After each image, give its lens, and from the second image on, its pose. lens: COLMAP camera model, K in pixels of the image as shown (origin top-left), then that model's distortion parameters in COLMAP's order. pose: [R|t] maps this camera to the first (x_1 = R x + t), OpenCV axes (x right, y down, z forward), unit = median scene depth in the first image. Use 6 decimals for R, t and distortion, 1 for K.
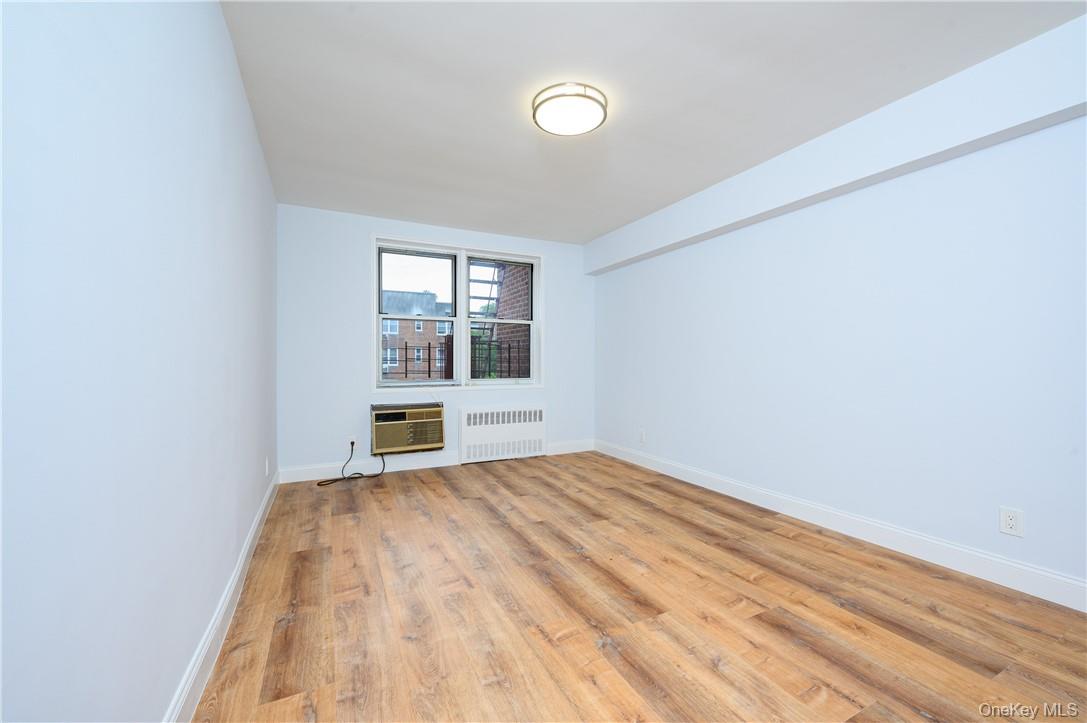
lens RADIAL K [[433.3, 0, 546.5], [0, 433.3, 363.4], [0, 0, 1]] dist [-0.002196, 0.000044]
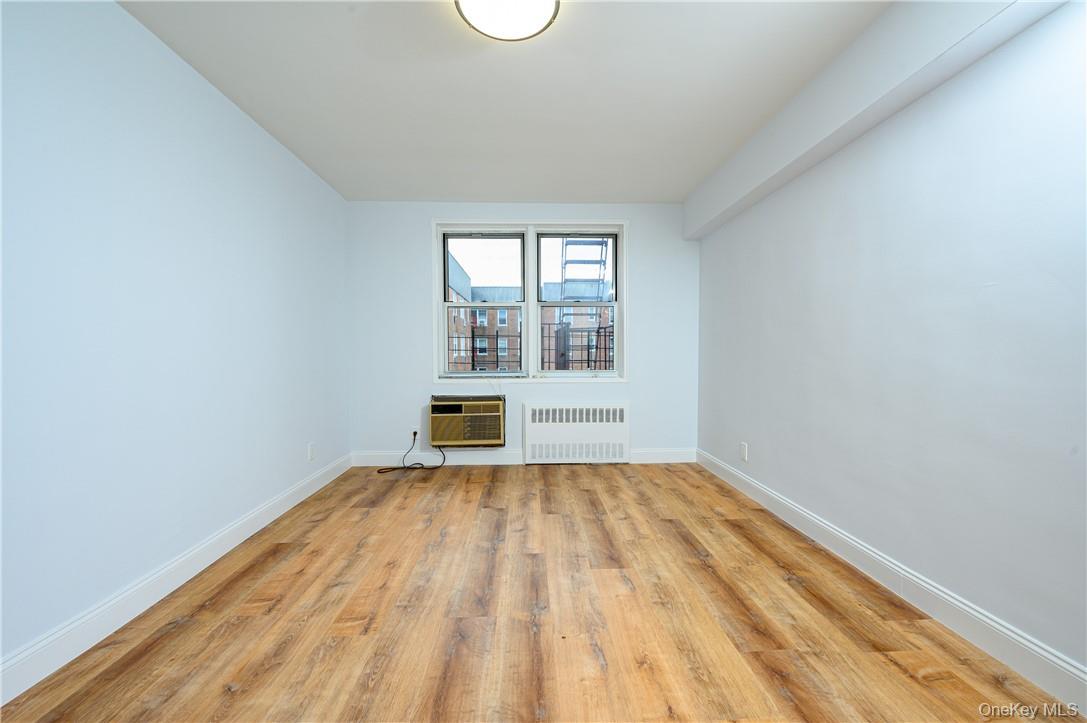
lens RADIAL K [[433.3, 0, 543.7], [0, 433.3, 366.1], [0, 0, 1]] dist [-0.002196, 0.000044]
pose [[0.910476, 0.011349, -0.413406, 0.334781], [0.001750, 0.999509, 0.031293, -0.001966], [0.413558, -0.029215, 0.910009, 0.309788]]
